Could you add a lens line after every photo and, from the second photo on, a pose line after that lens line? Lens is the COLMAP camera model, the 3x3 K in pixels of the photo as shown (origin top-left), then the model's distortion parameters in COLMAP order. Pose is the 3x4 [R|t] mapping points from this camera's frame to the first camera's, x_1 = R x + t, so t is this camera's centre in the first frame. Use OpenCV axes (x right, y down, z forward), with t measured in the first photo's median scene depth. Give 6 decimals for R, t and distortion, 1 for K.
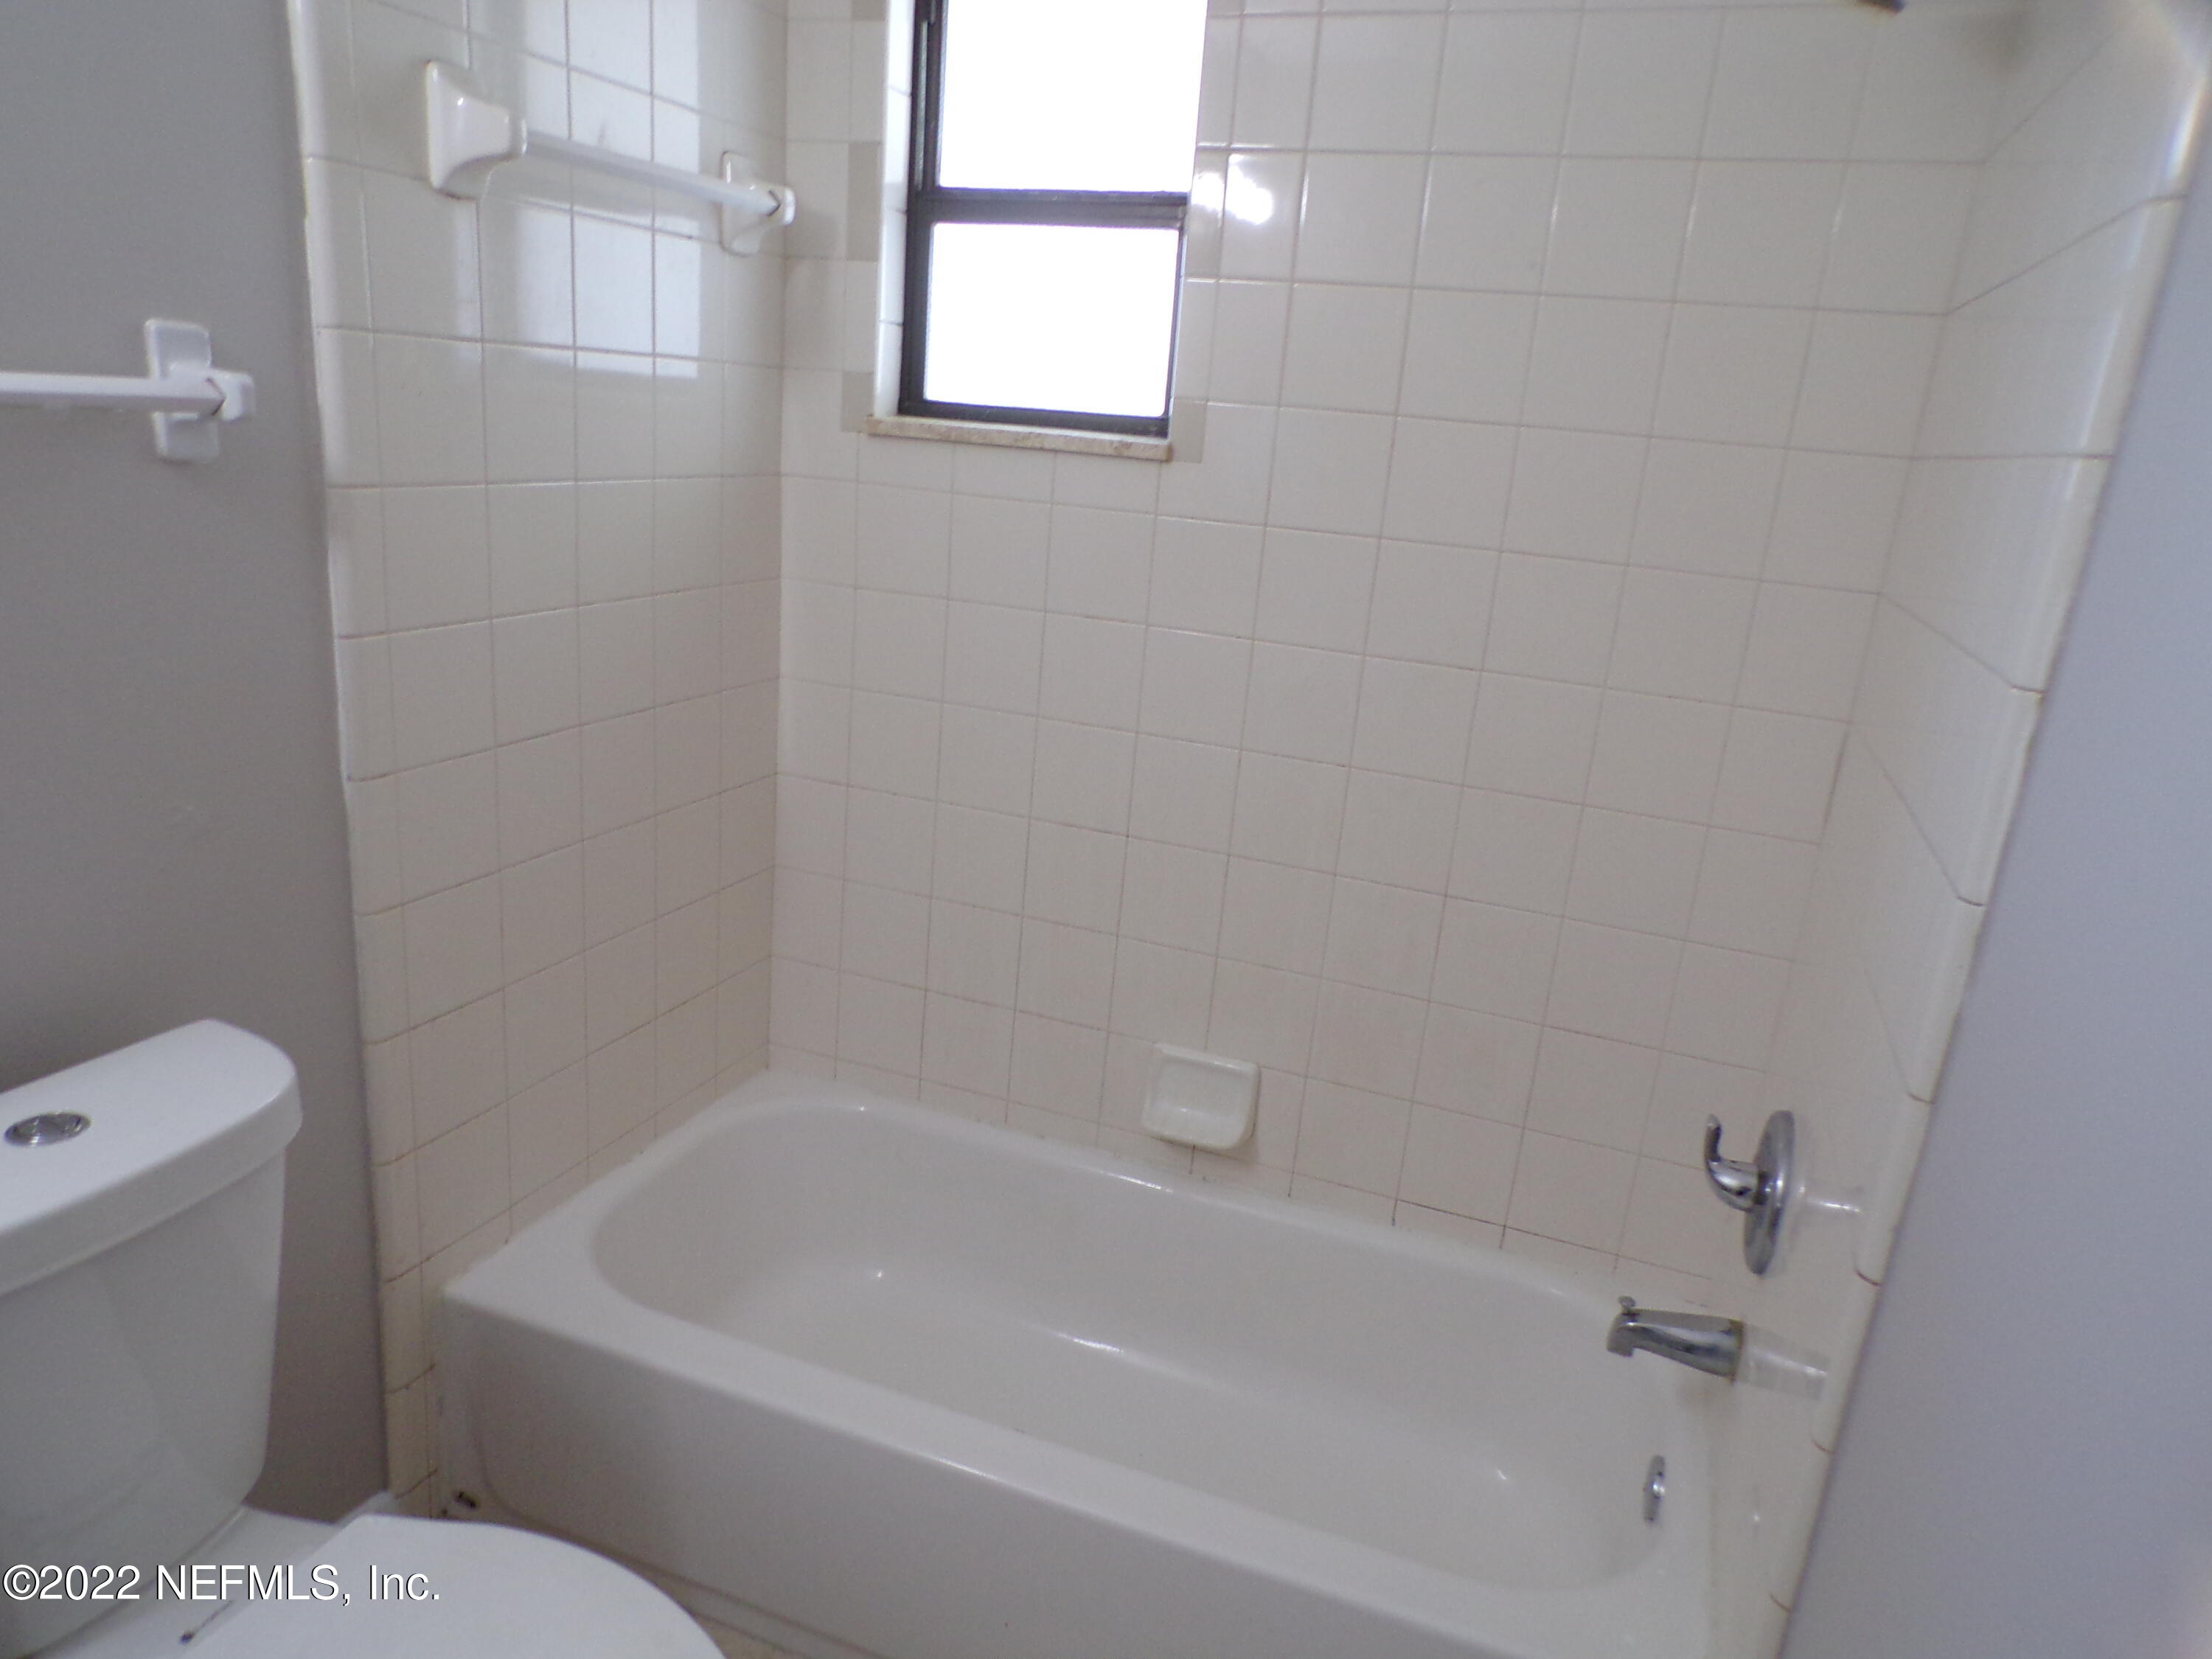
lens RADIAL K [[1490.2, 0, 1106.0], [0, 1490.2, 829.5], [0, 0, 1]] dist [-0.004809, 0.001378]
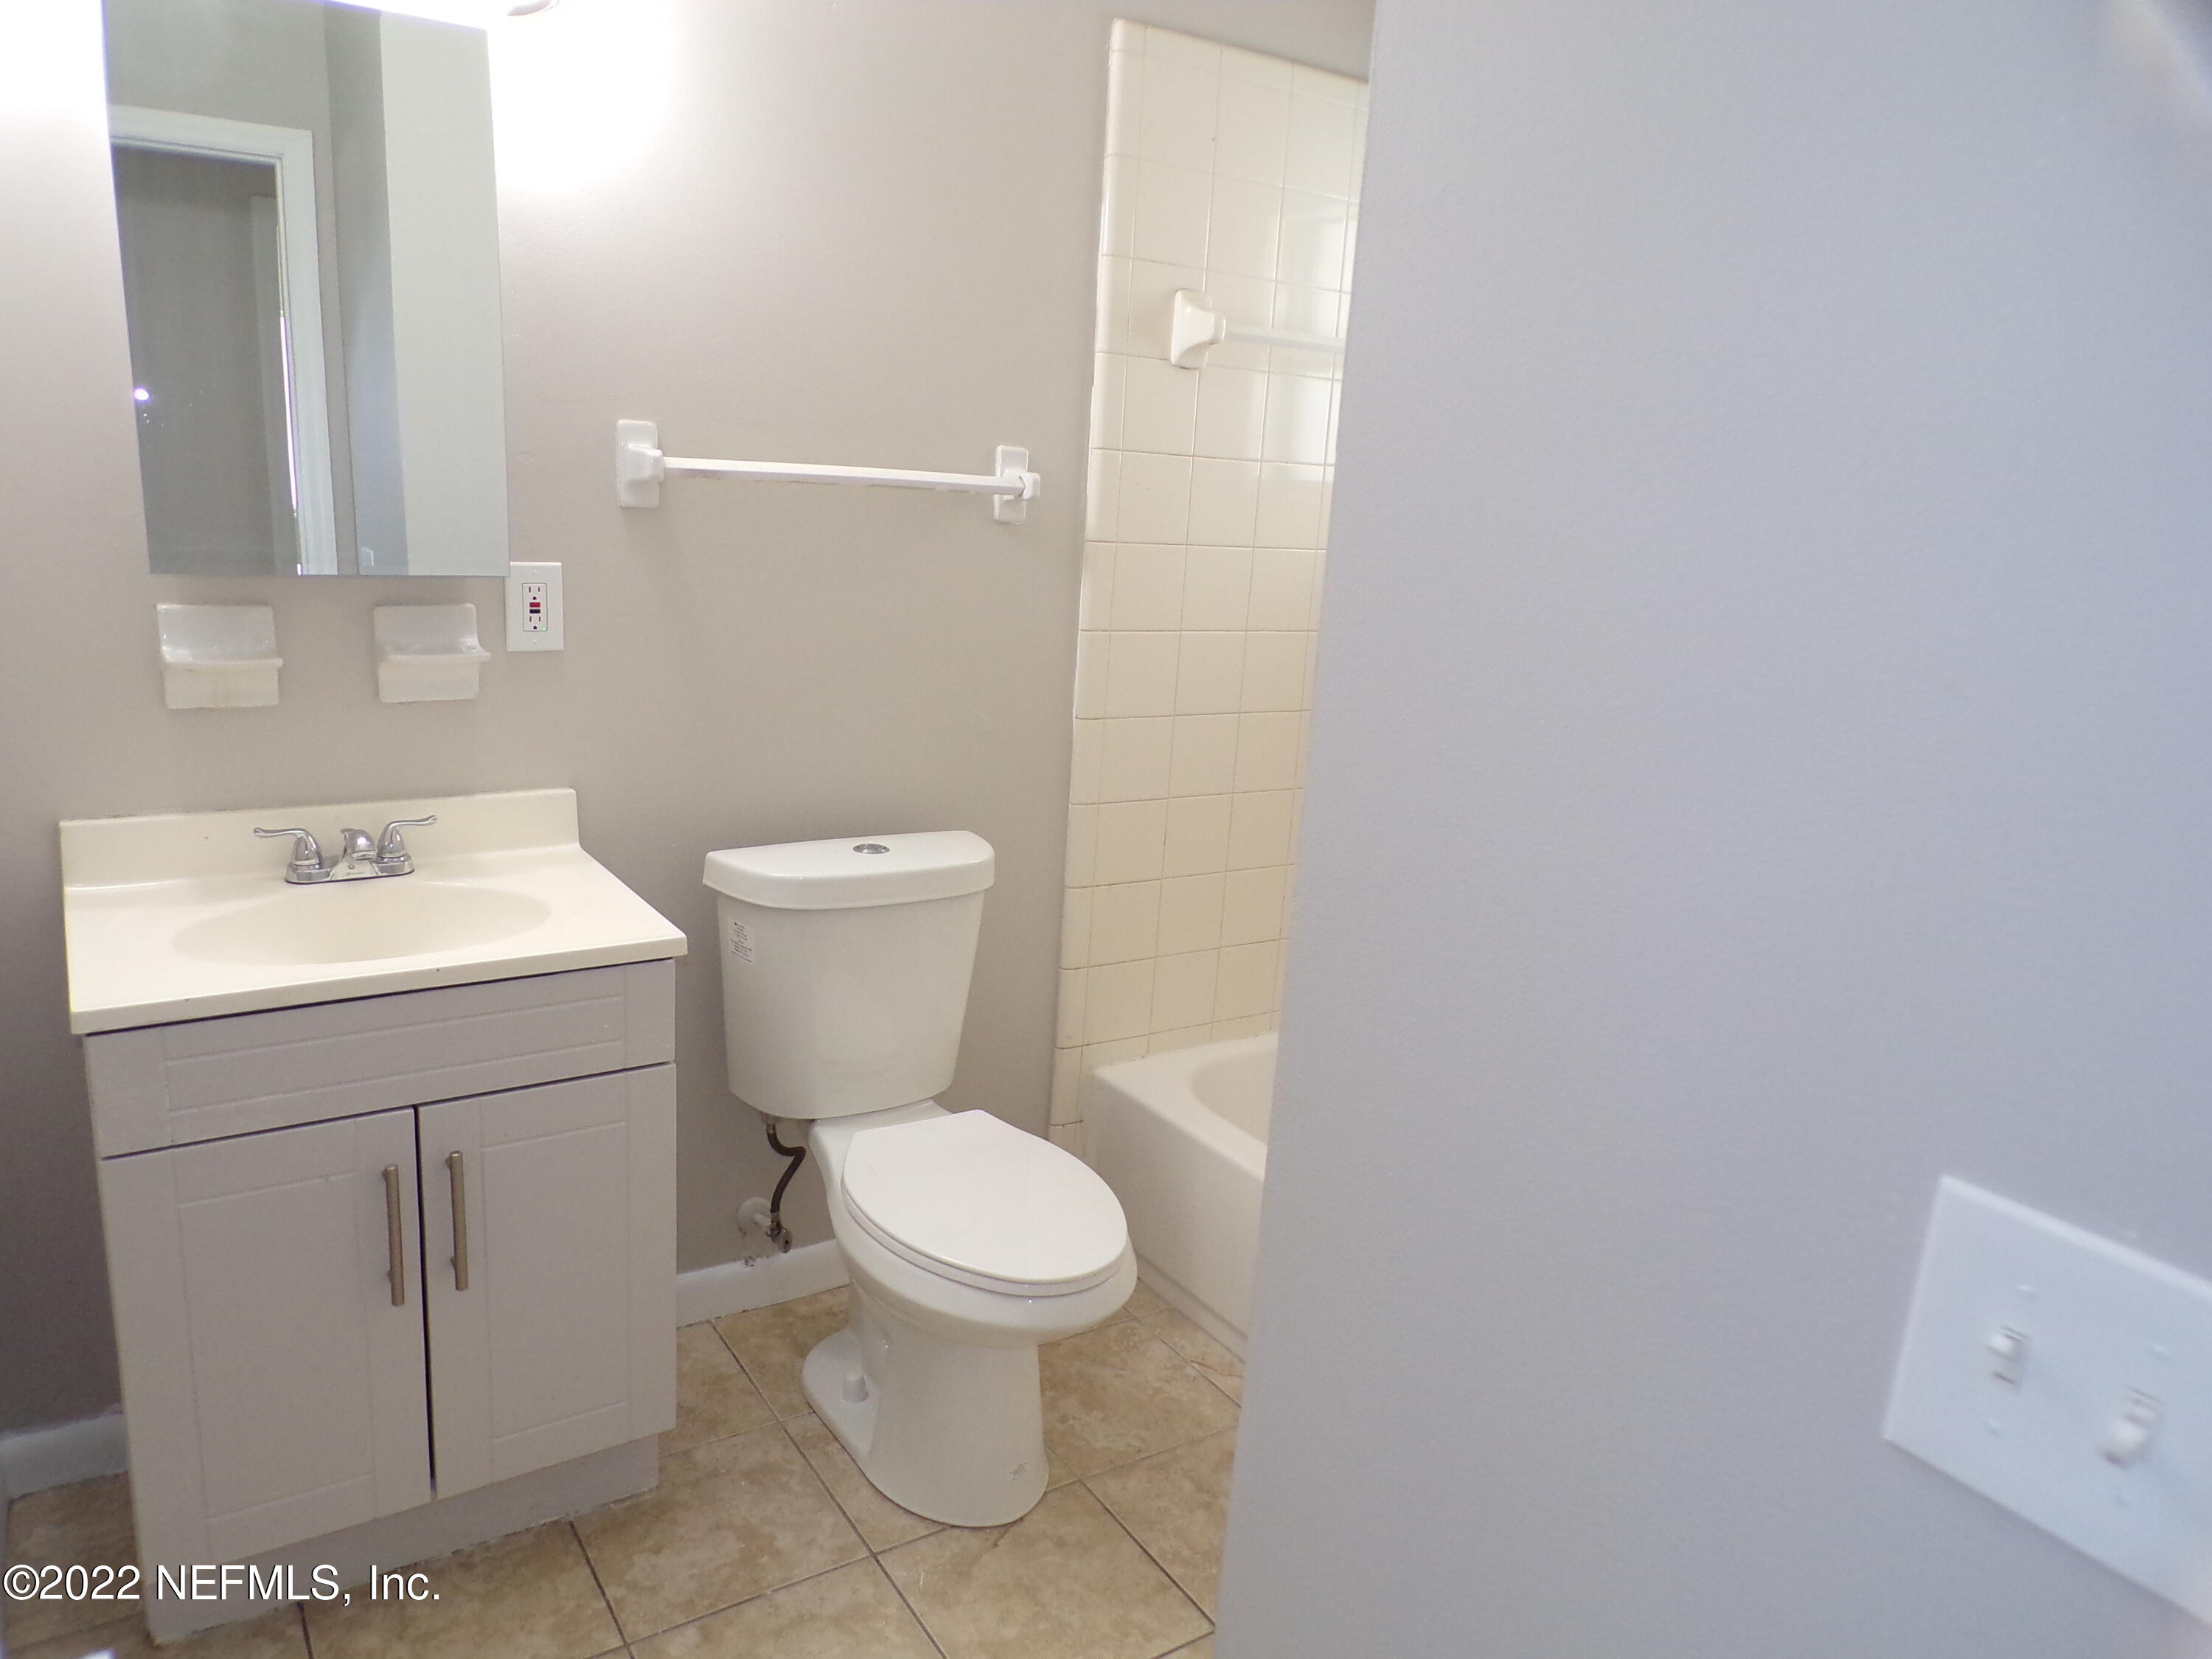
lens RADIAL K [[1490.2, 0, 1106.0], [0, 1490.2, 829.5], [0, 0, 1]] dist [-0.004809, 0.001378]
pose [[0.831297, 0.111226, -0.544586, 0.466634], [-0.154808, 0.987336, -0.034658, 0.151280], [0.533835, 0.113117, 0.837988, -0.376571]]
